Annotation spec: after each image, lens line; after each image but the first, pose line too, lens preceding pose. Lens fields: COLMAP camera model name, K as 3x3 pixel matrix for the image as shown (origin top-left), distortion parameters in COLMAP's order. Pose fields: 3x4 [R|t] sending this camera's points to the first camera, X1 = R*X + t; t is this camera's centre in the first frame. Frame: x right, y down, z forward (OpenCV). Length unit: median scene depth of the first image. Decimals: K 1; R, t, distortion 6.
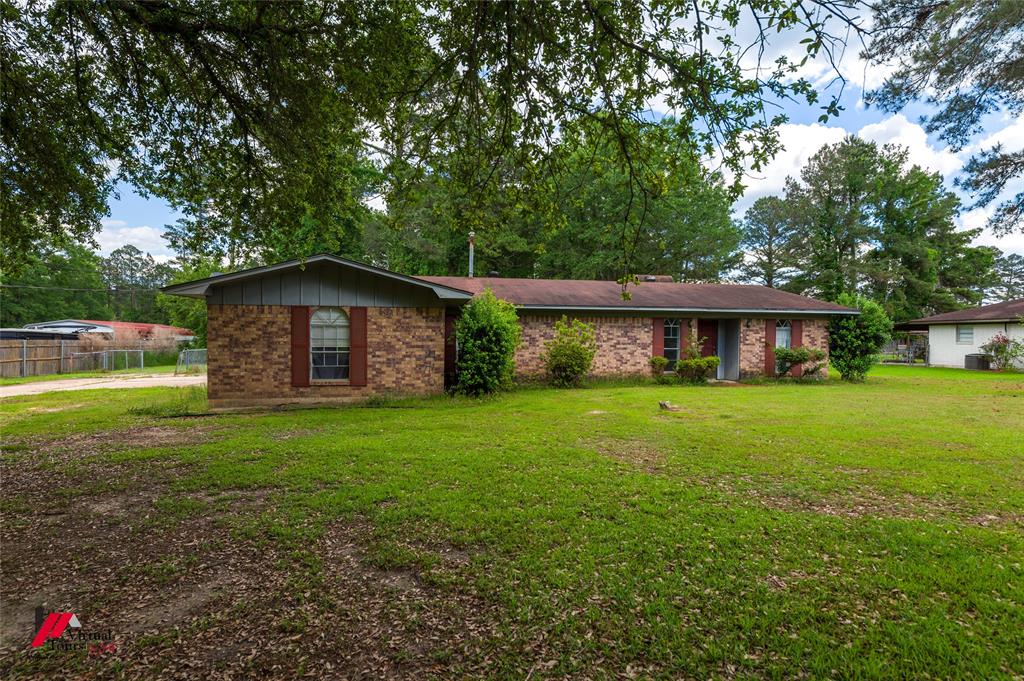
lens RADIAL K [[557.0, 0, 512.0], [0, 557.0, 339.2], [0, 0, 1]] dist [-0.000816, -0.000770]
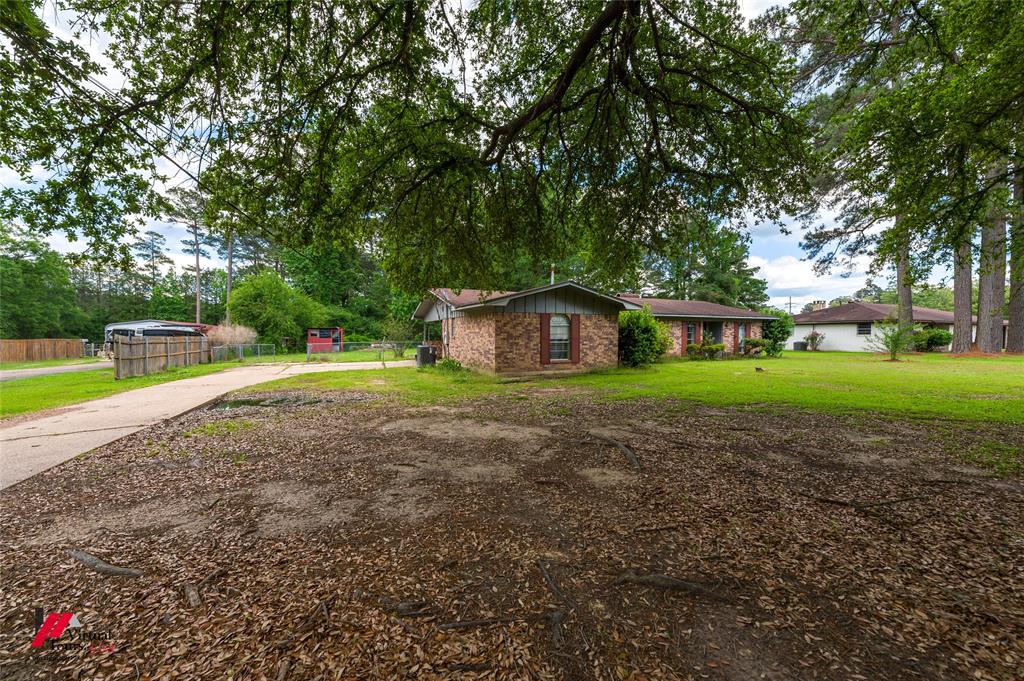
lens RADIAL K [[414.6, 0, 512.1], [0, 414.6, 339.9], [0, 0, 1]] dist [0.000874, 0.000137]
pose [[0.972059, -0.006753, 0.234638, -0.565262], [0.004068, 0.999921, 0.011922, 0.001346], [-0.234700, -0.010635, 0.972010, -0.098086]]
